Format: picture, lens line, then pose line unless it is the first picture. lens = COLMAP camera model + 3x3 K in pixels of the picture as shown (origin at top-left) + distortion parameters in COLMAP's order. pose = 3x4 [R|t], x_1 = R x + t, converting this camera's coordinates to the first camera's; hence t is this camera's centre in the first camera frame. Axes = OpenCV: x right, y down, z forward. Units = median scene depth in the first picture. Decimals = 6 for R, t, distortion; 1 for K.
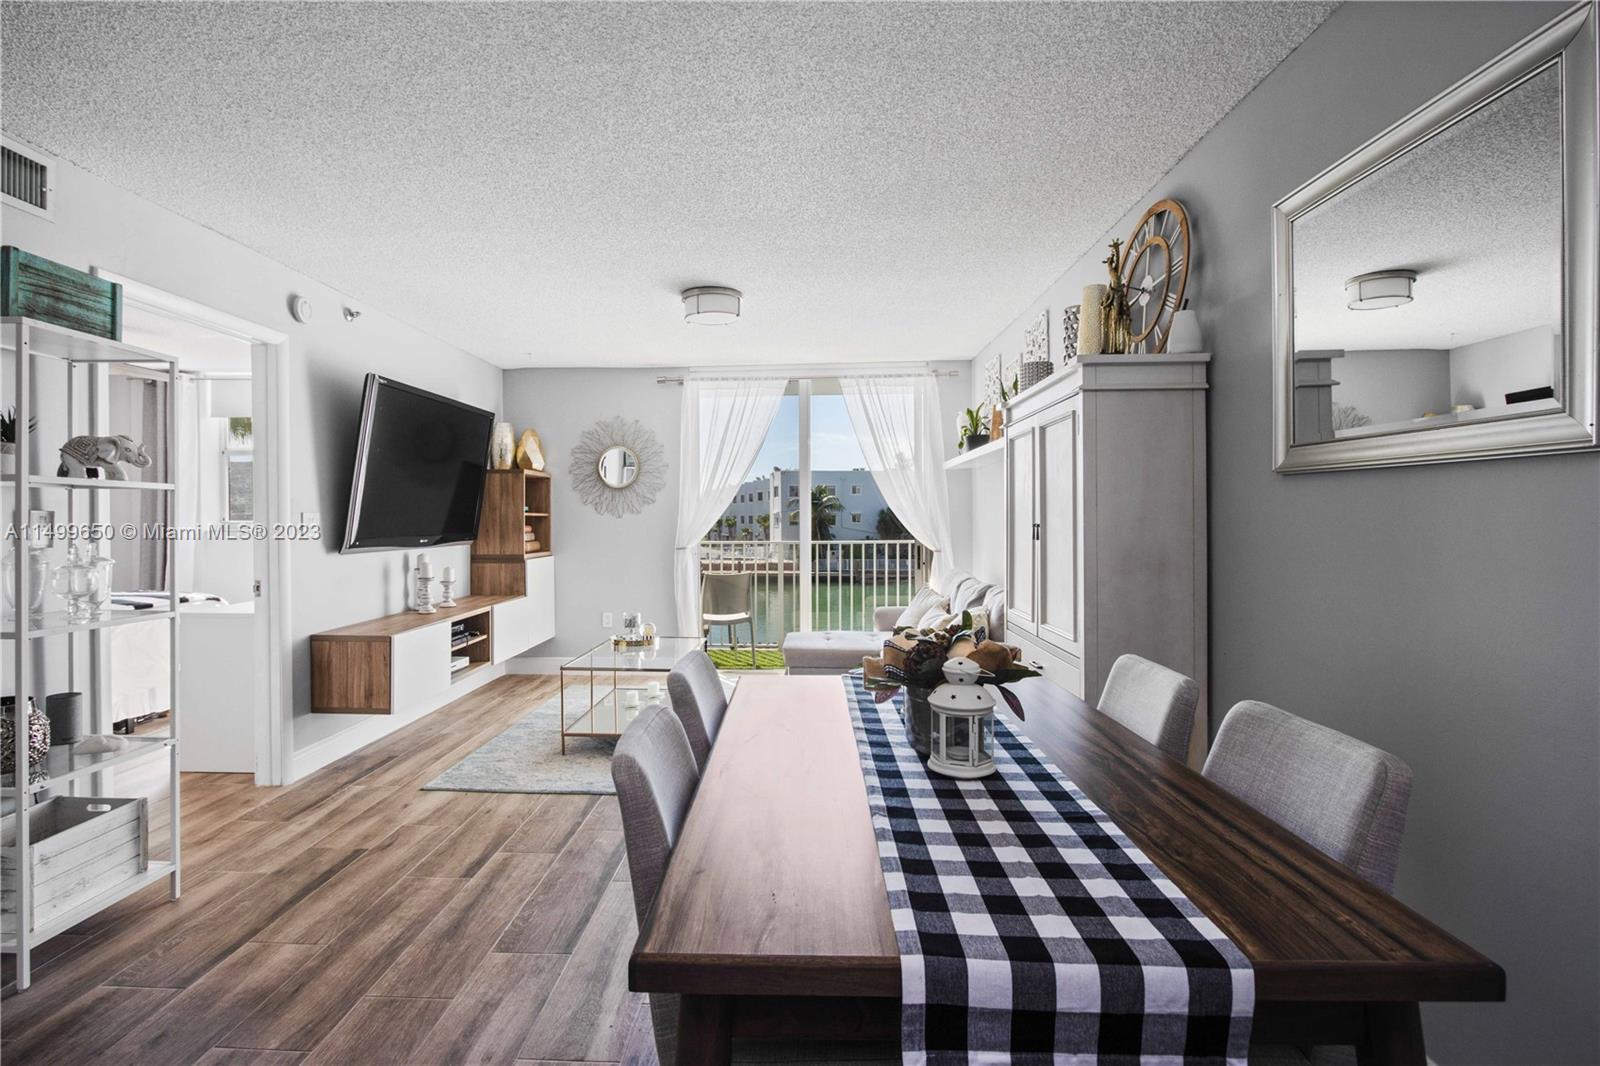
lens RADIAL K [[781.3, 0, 768.8], [0, 781.3, 520.5], [0, 0, 1]] dist [-0.013712, 0.001026]
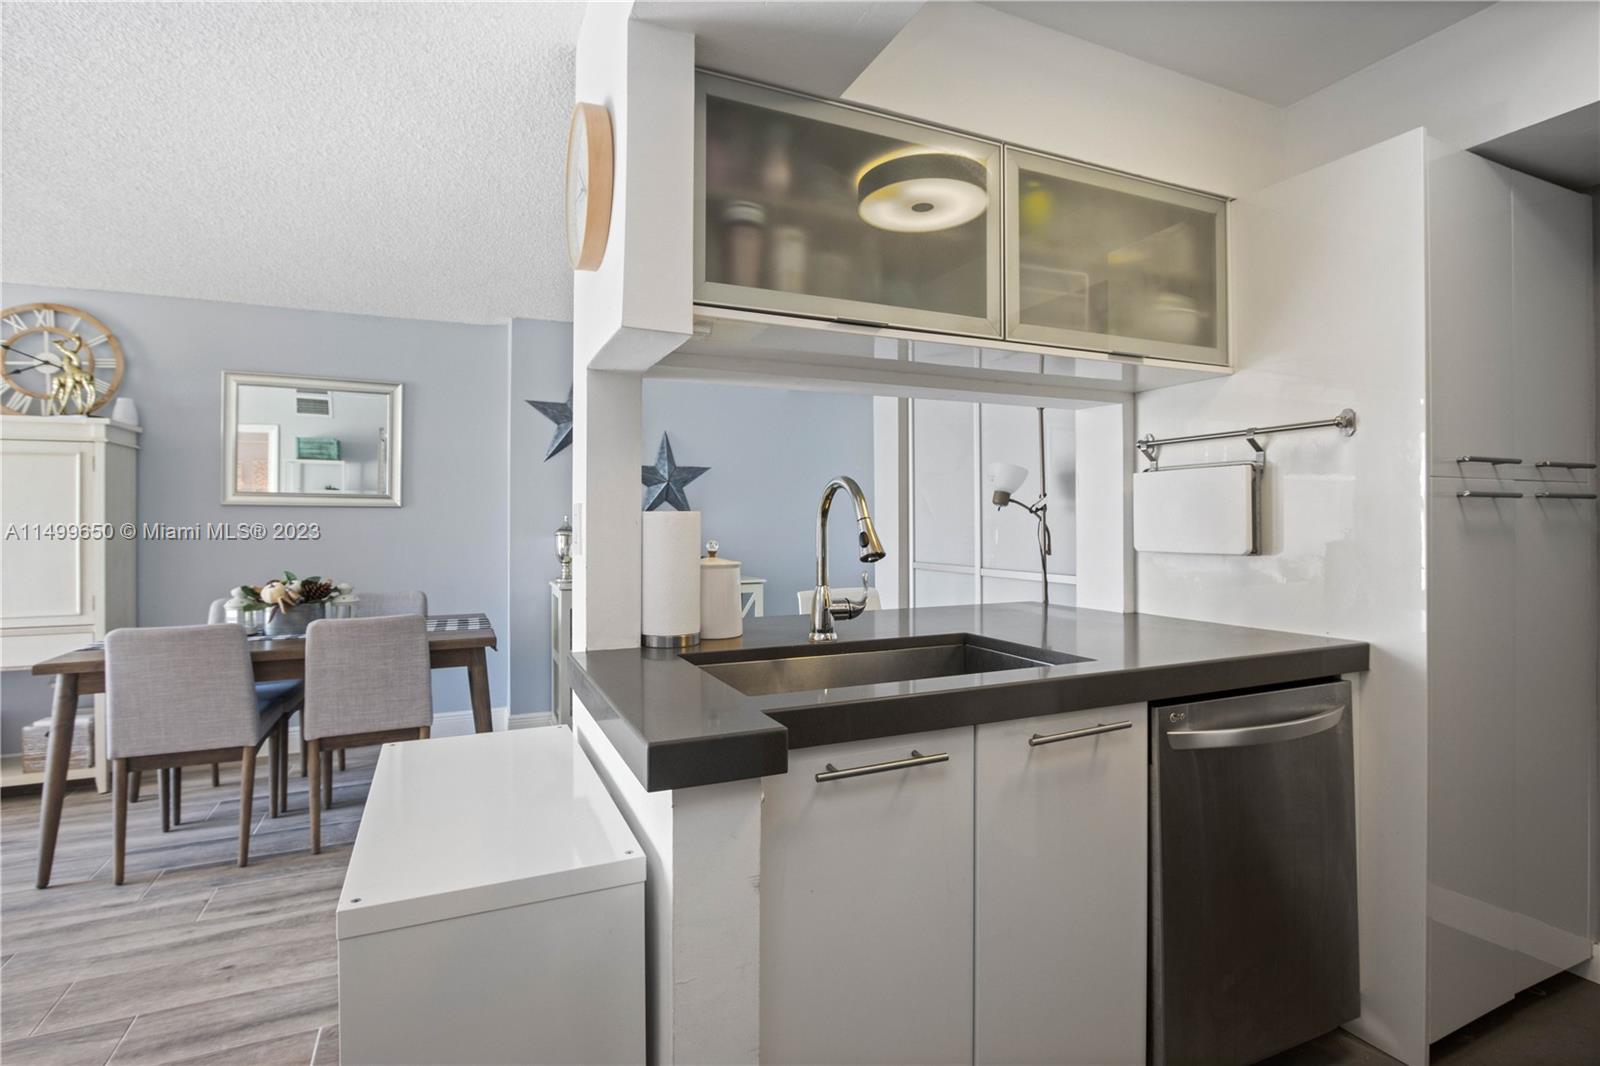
lens RADIAL K [[781.3, 0, 767.0], [0, 781.3, 515.4], [0, 0, 1]] dist [-0.013712, 0.001026]
pose [[-0.436178, 0.010422, 0.899800, -0.944980], [0.006052, 0.999944, -0.008649, -0.003562], [-0.899840, 0.001673, -0.436216, 0.321240]]
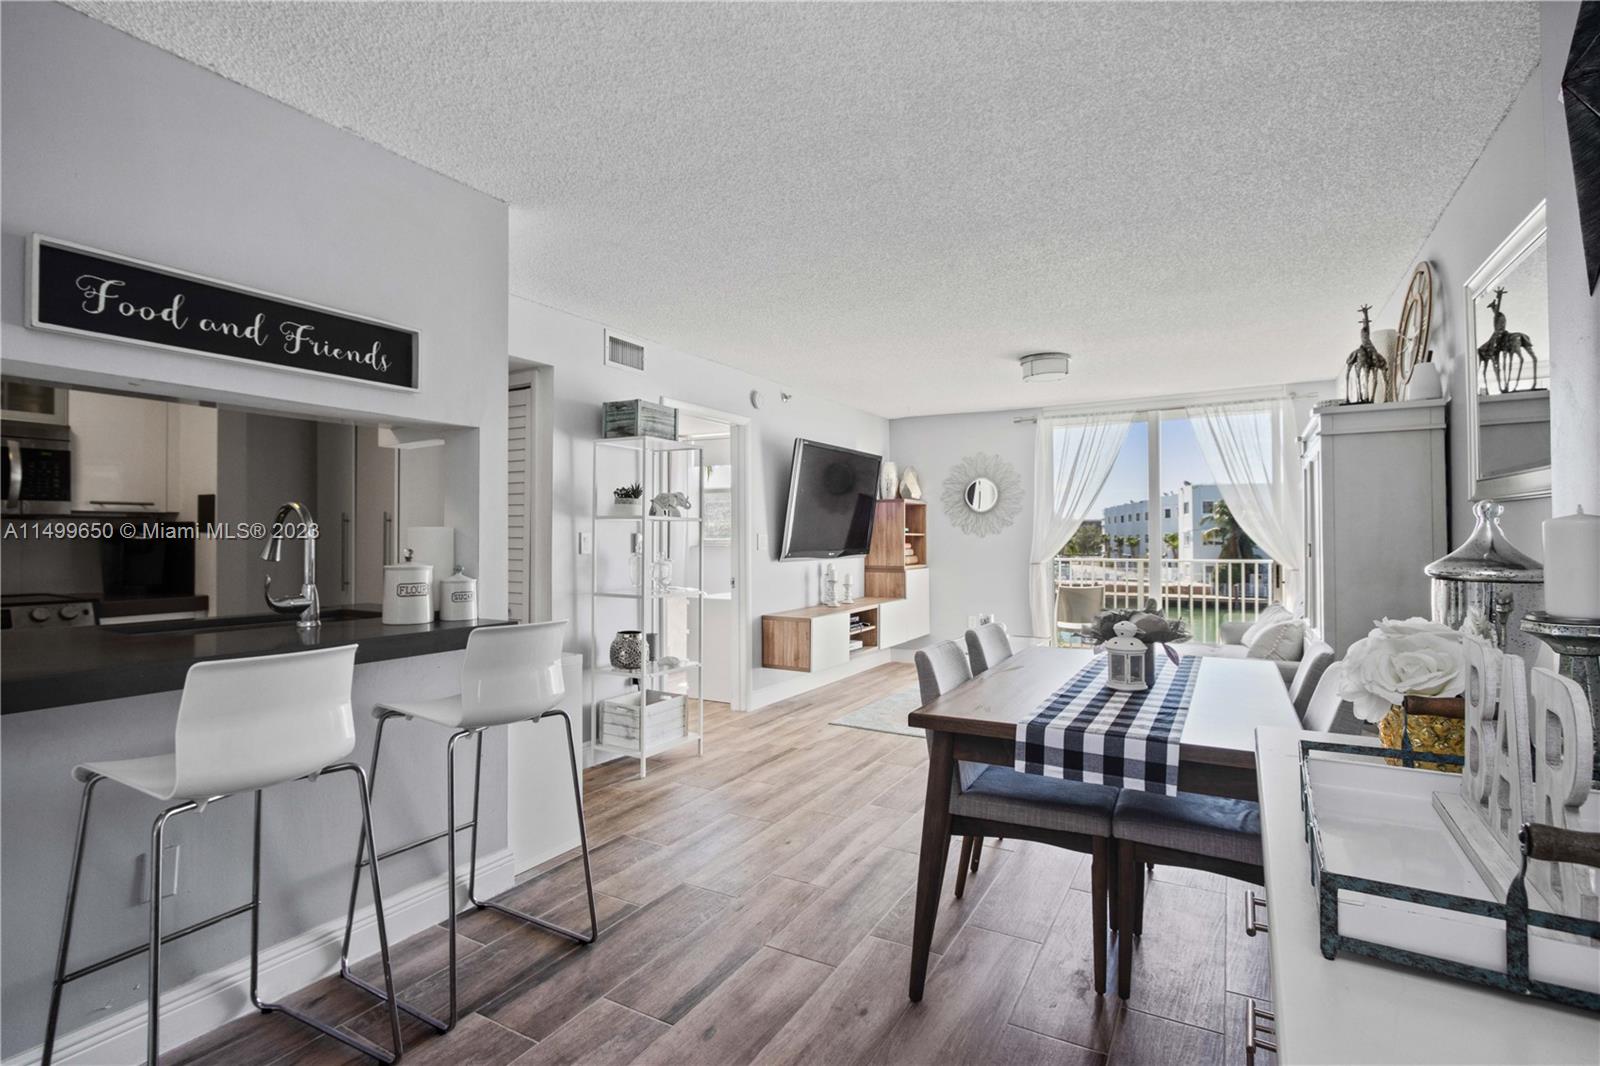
lens RADIAL K [[781.3, 0, 776.1], [0, 781.3, 528.9], [0, 0, 1]] dist [-0.013712, 0.001026]
pose [[0.884236, -0.002858, -0.467032, 0.138871], [-0.003202, 0.999921, -0.012181, -0.001057], [0.467030, 0.012266, 0.884156, -0.321512]]
